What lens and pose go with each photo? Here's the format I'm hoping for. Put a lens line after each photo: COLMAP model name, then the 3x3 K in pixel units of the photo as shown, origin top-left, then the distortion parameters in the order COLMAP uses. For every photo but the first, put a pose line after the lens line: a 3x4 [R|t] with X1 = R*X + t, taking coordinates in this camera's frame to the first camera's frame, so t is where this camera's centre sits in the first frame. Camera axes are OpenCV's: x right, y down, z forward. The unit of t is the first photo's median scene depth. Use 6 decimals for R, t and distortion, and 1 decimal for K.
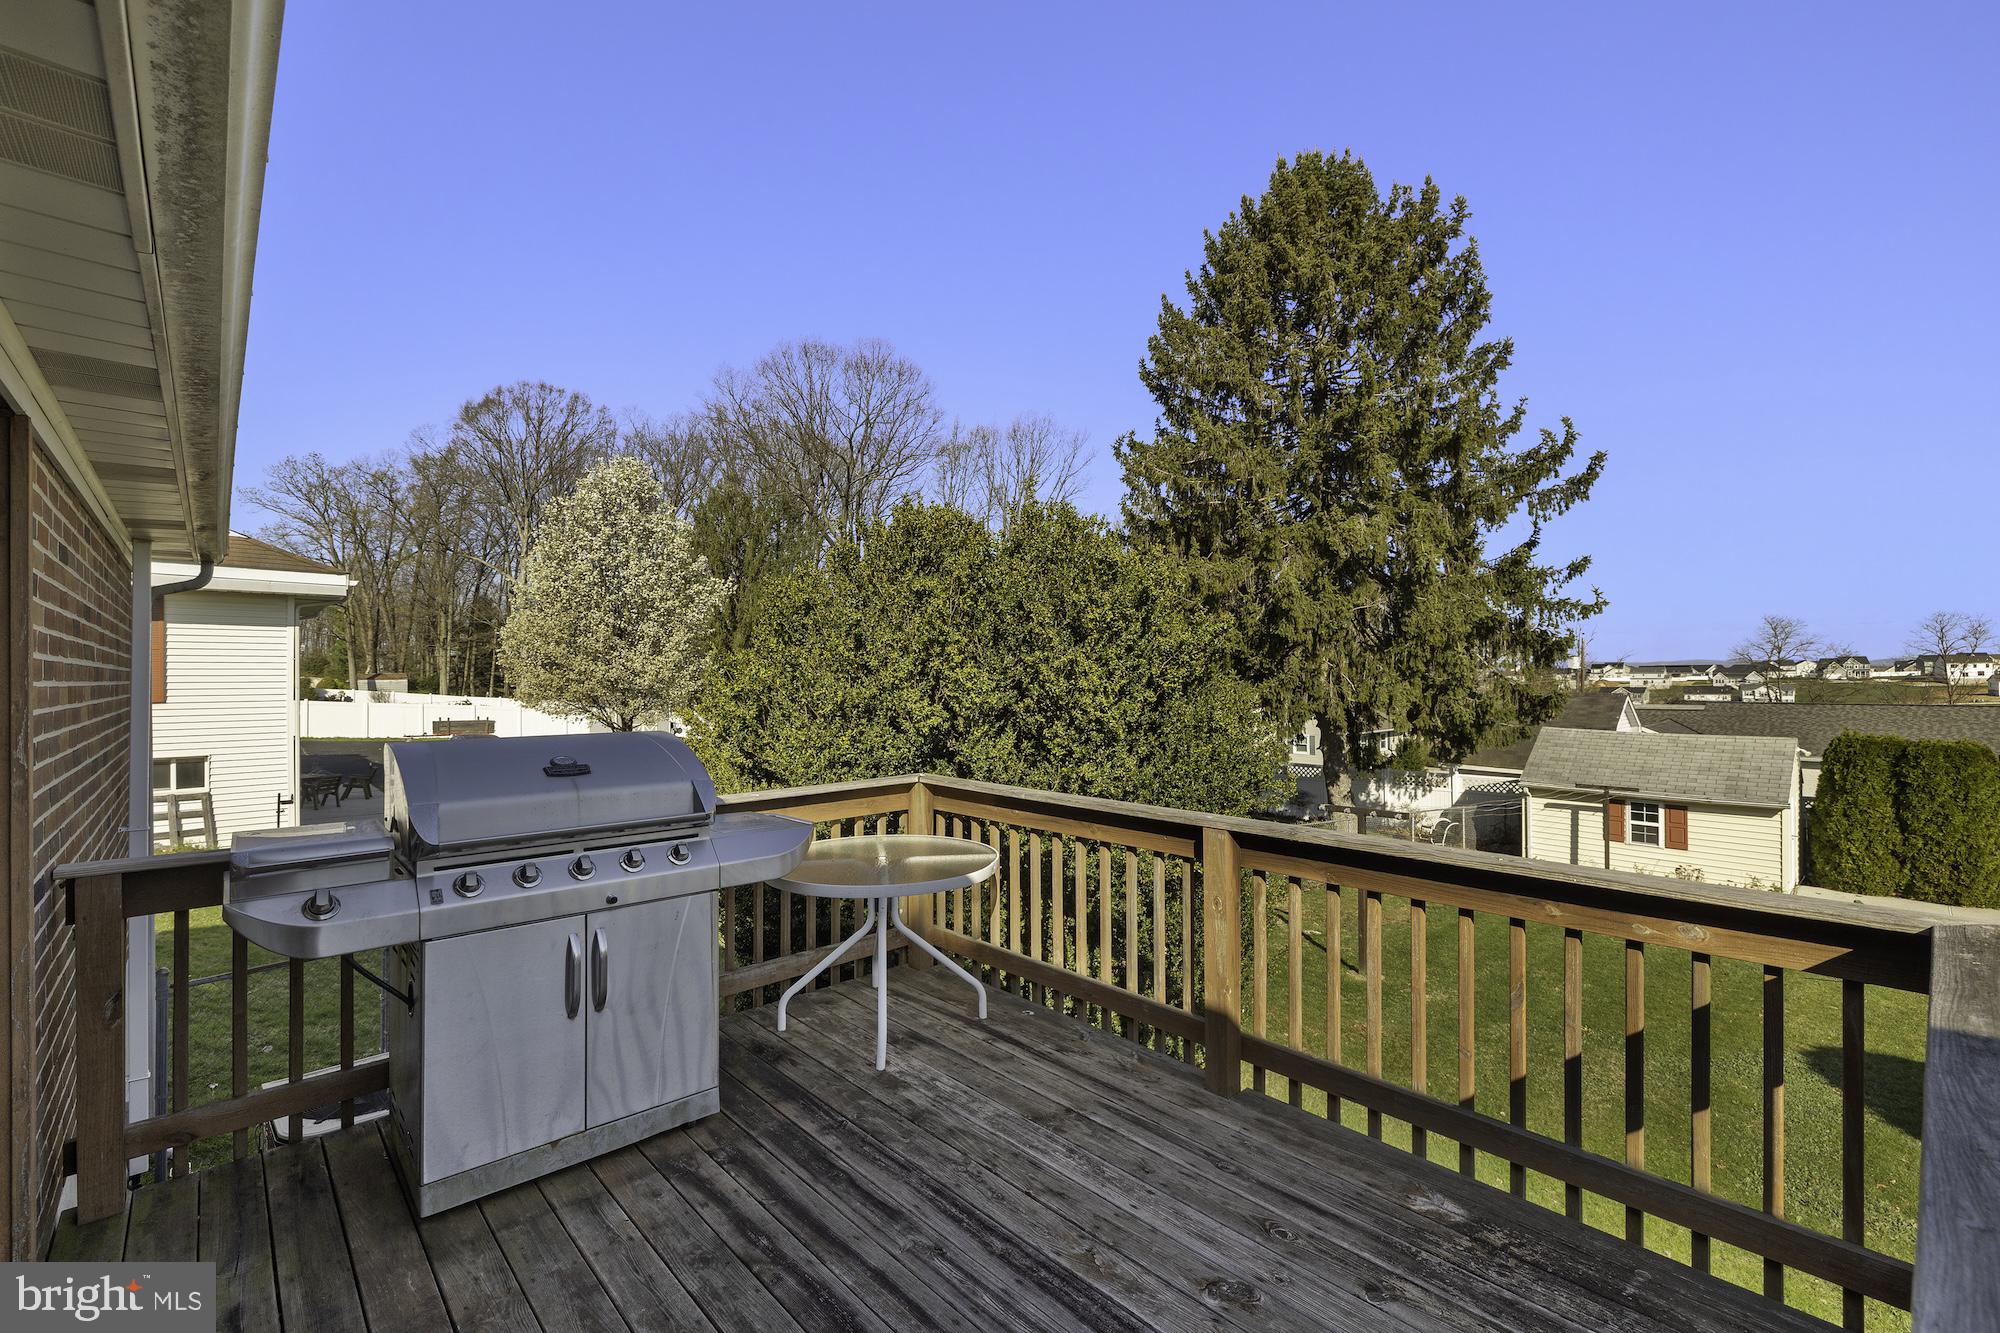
lens RADIAL K [[852.8, 0, 982.4], [0, 852.8, 670.9], [0, 0, 1]] dist [-0.002981, 0.000054]
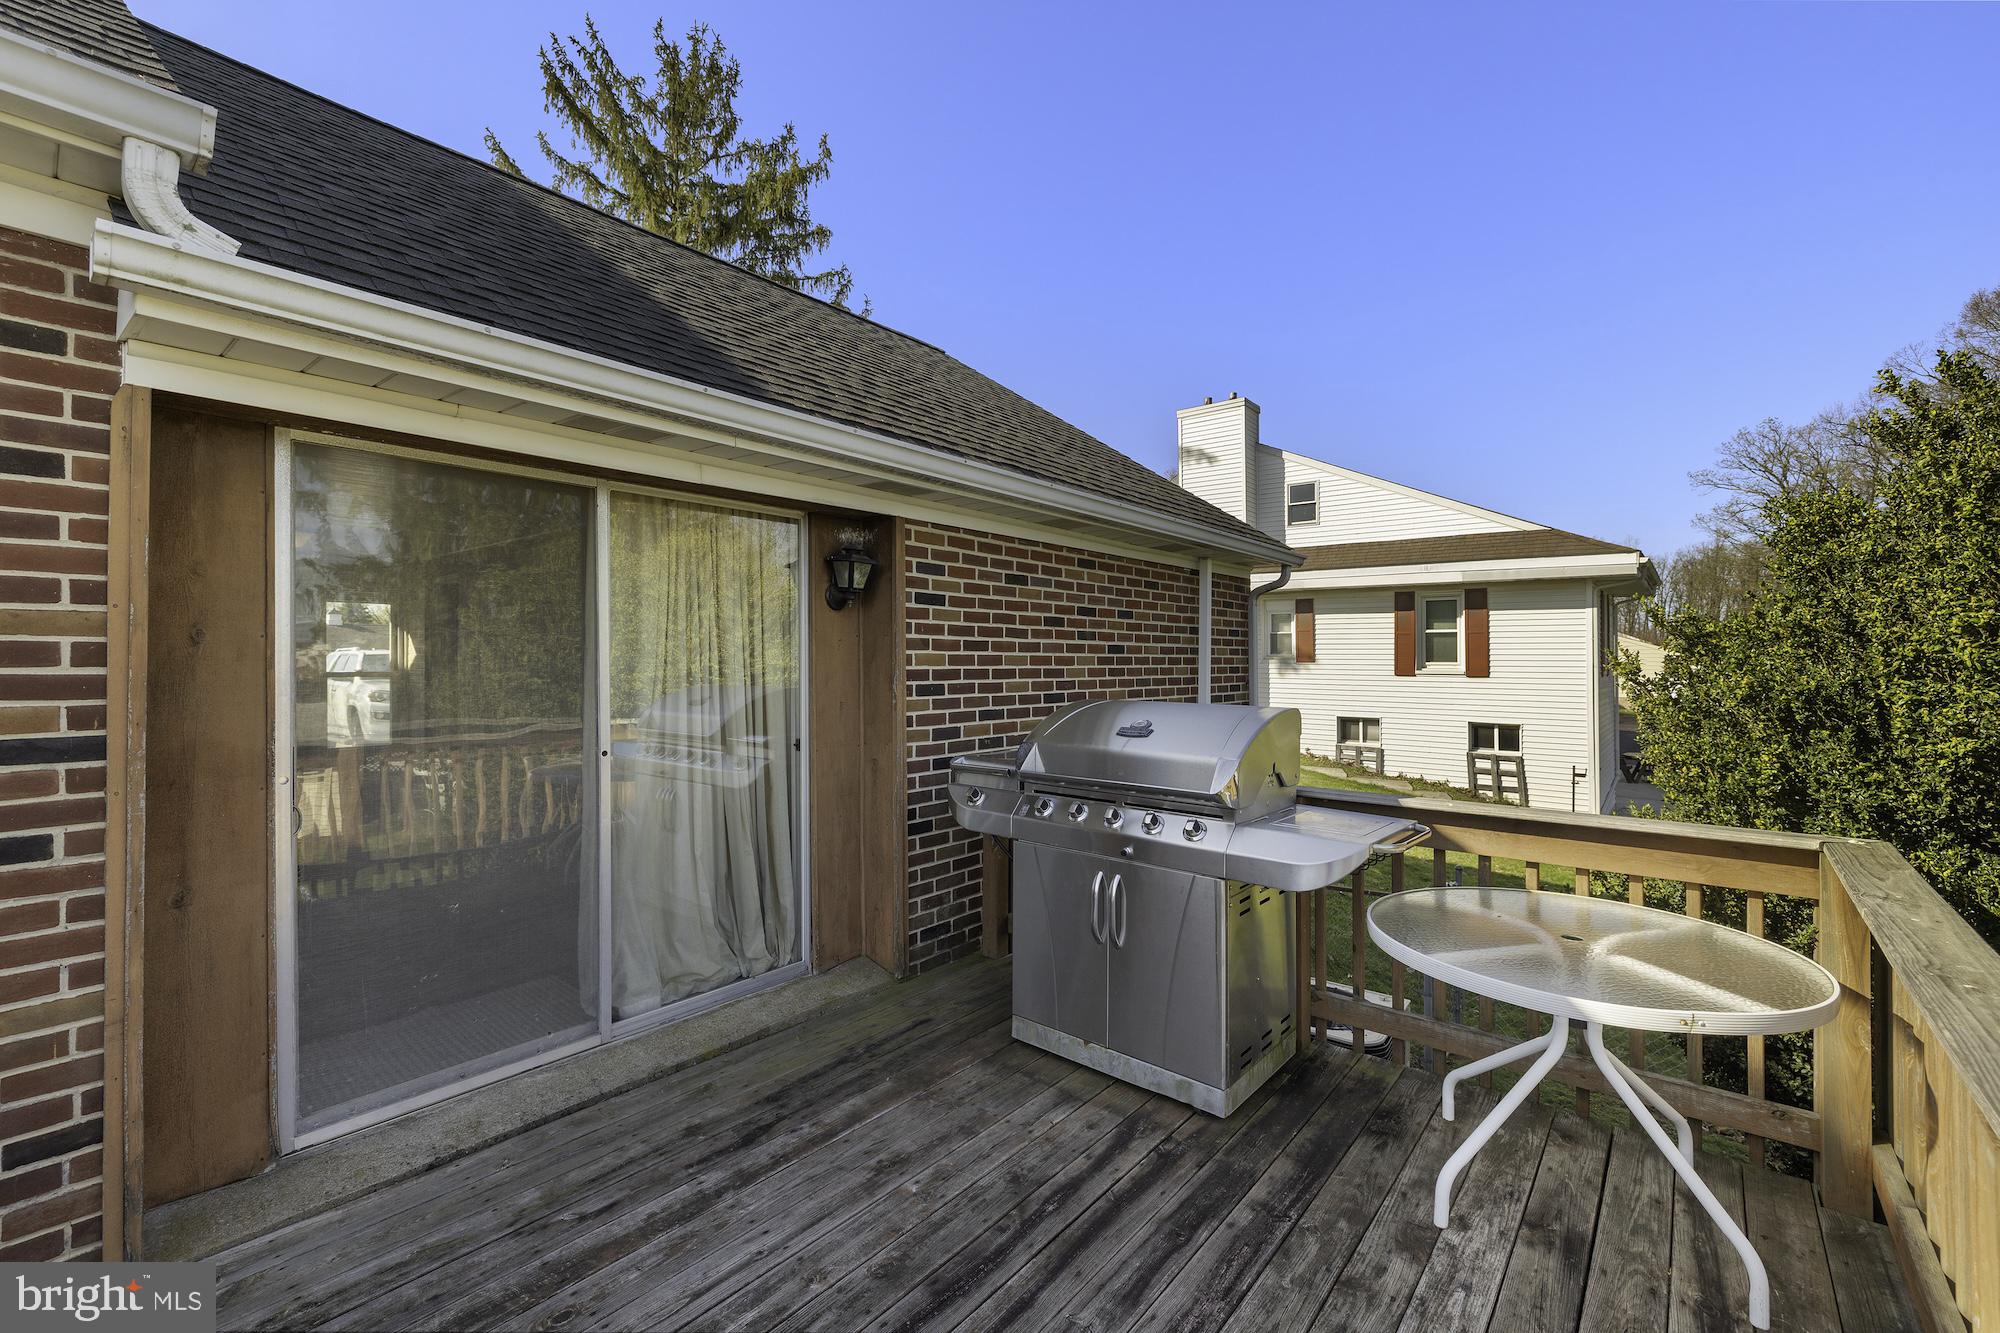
lens RADIAL K [[852.8, 0, 1005.8], [0, 852.8, 659.5], [0, 0, 1]] dist [-0.002981, 0.000054]
pose [[0.123267, 0.004221, -0.992365, 0.235152], [0.004924, 0.999976, 0.004865, 0.003452], [0.992361, -0.005486, 0.123243, 0.261180]]
